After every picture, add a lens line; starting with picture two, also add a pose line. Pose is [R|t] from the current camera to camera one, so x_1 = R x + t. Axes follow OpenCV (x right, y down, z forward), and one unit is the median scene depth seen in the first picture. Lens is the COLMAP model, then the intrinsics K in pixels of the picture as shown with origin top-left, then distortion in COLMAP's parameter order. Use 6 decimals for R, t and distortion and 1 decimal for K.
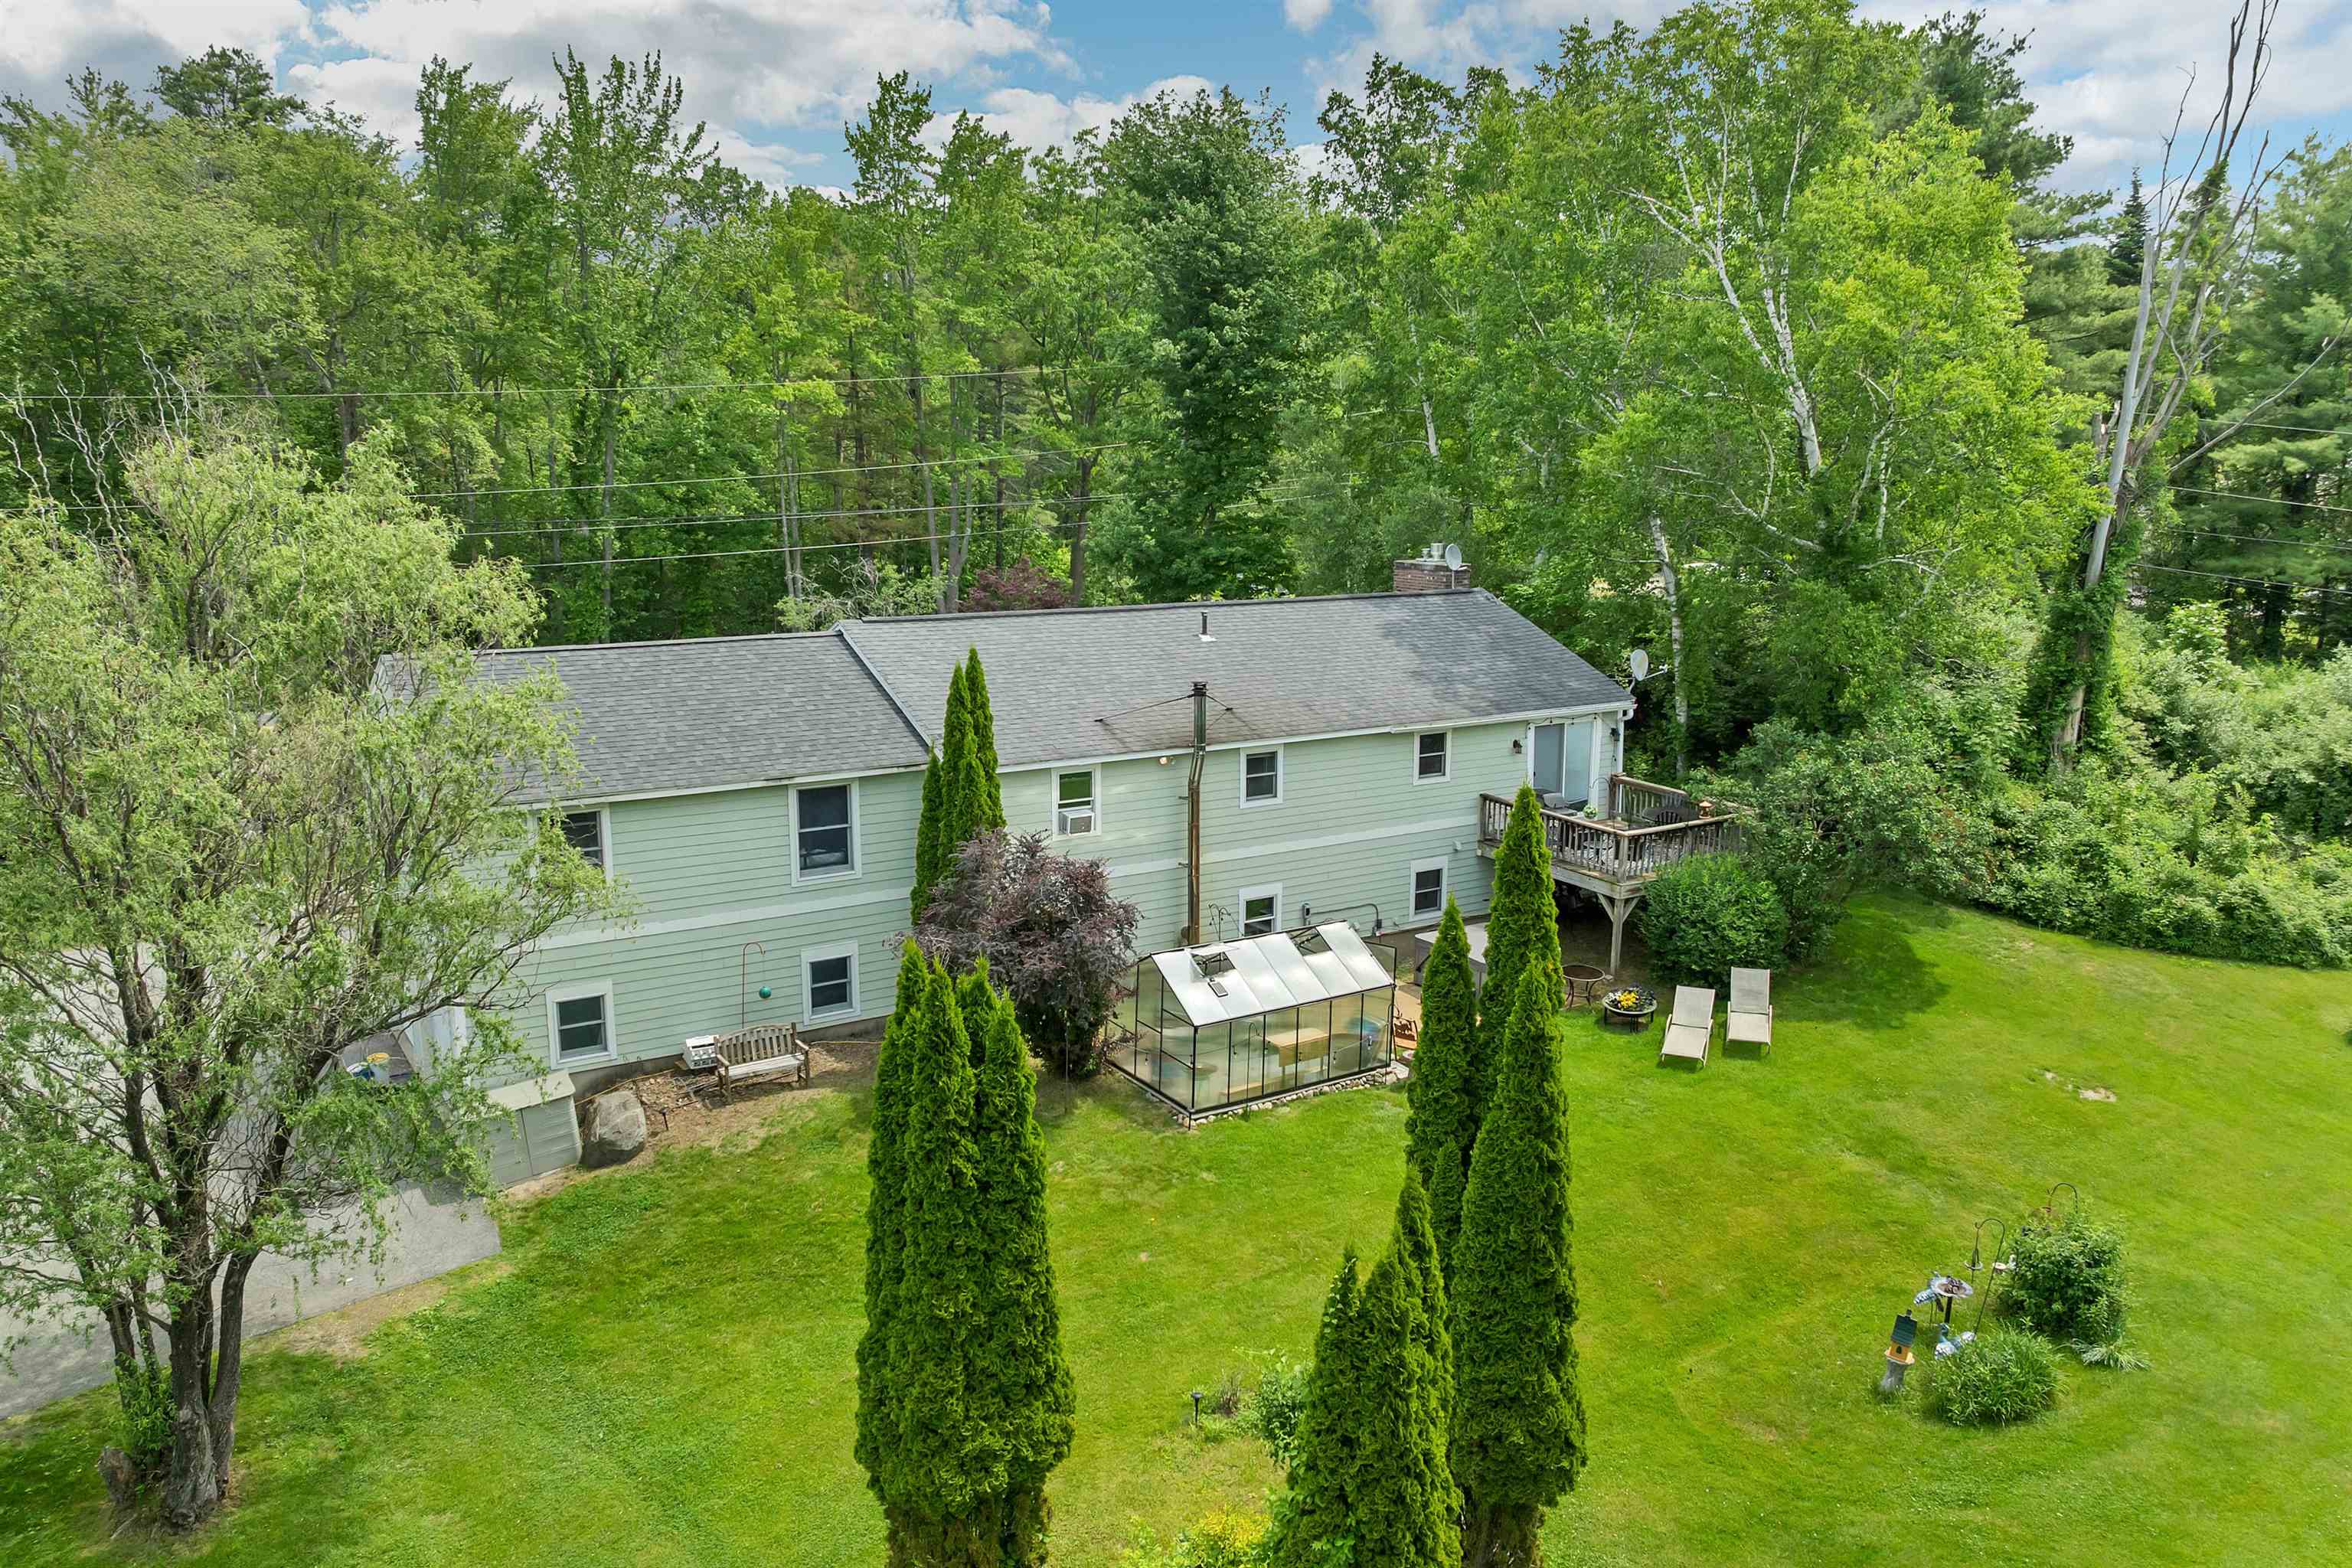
lens RADIAL K [[1667.9, 0, 1176.0], [0, 1667.9, 784.0], [0, 0, 1]] dist [-0.034232, -0.002472]
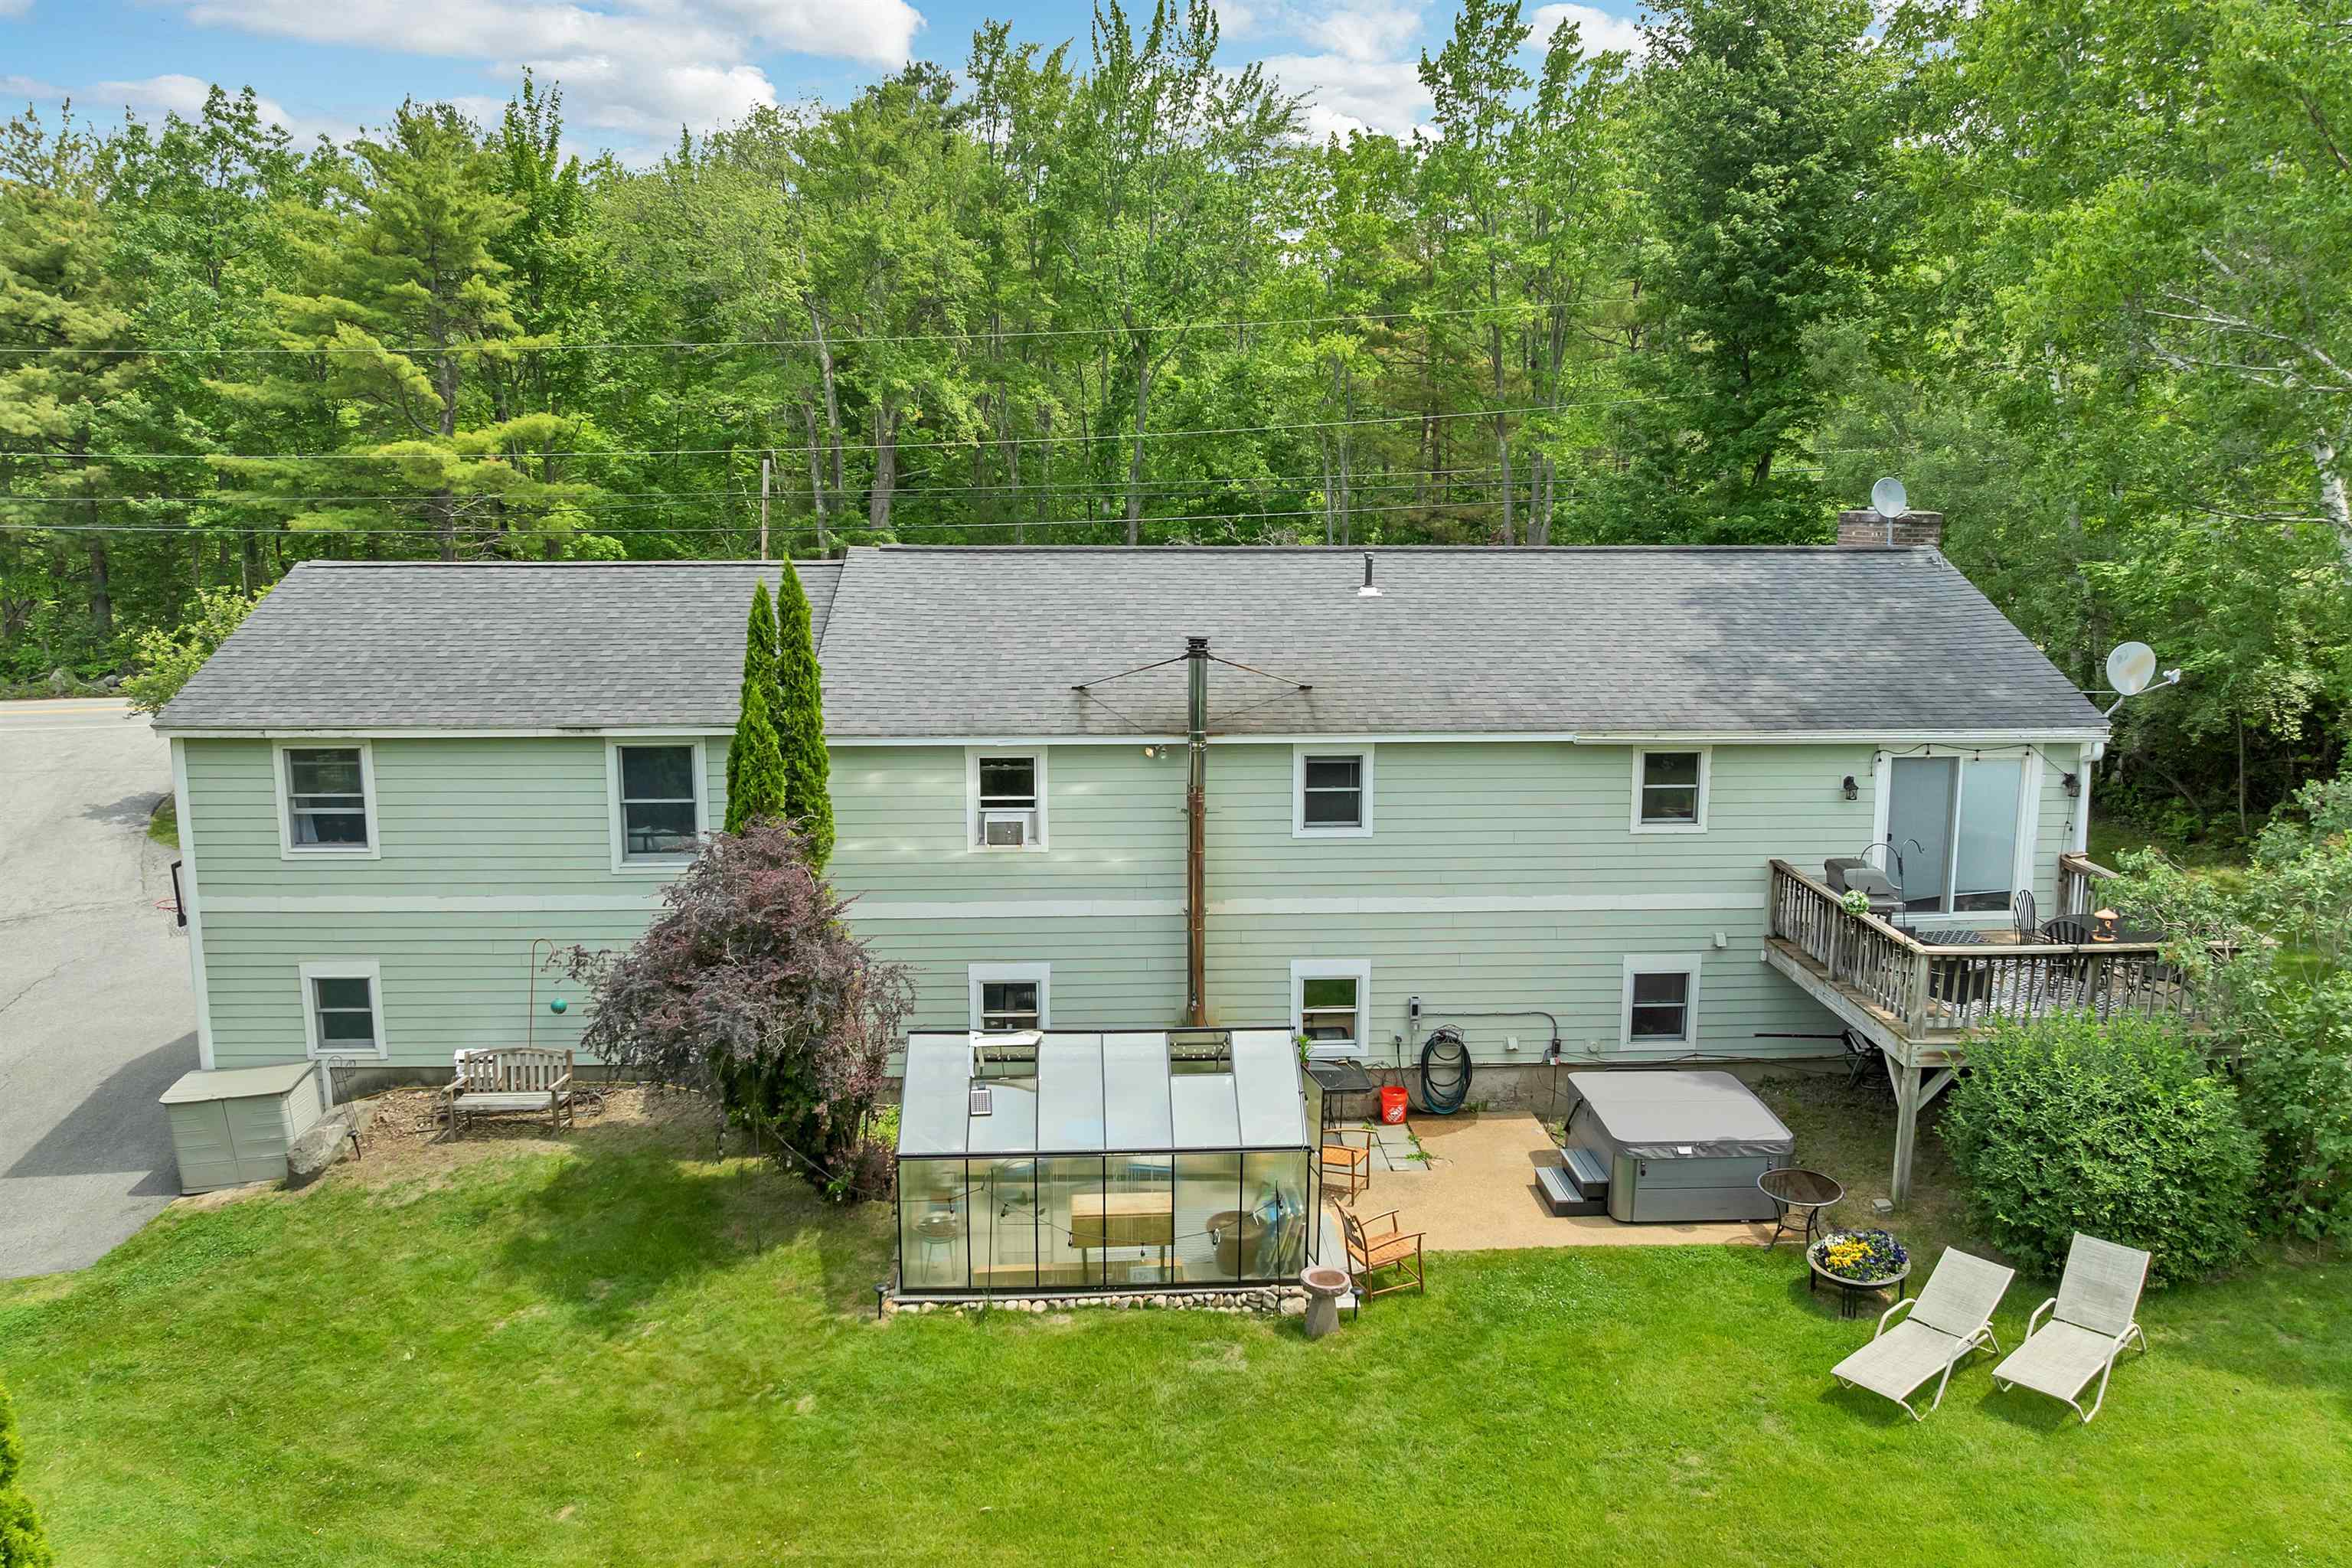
lens RADIAL K [[1688.4, 0, 1176.0], [0, 1688.4, 784.0], [0, 0, 1]] dist [-0.041895, -0.005288]
pose [[0.869791, 0.079416, -0.486987, 0.318922], [-0.090947, 0.995856, -0.000038, -0.002098], [0.484966, 0.044323, 0.873409, 0.395345]]
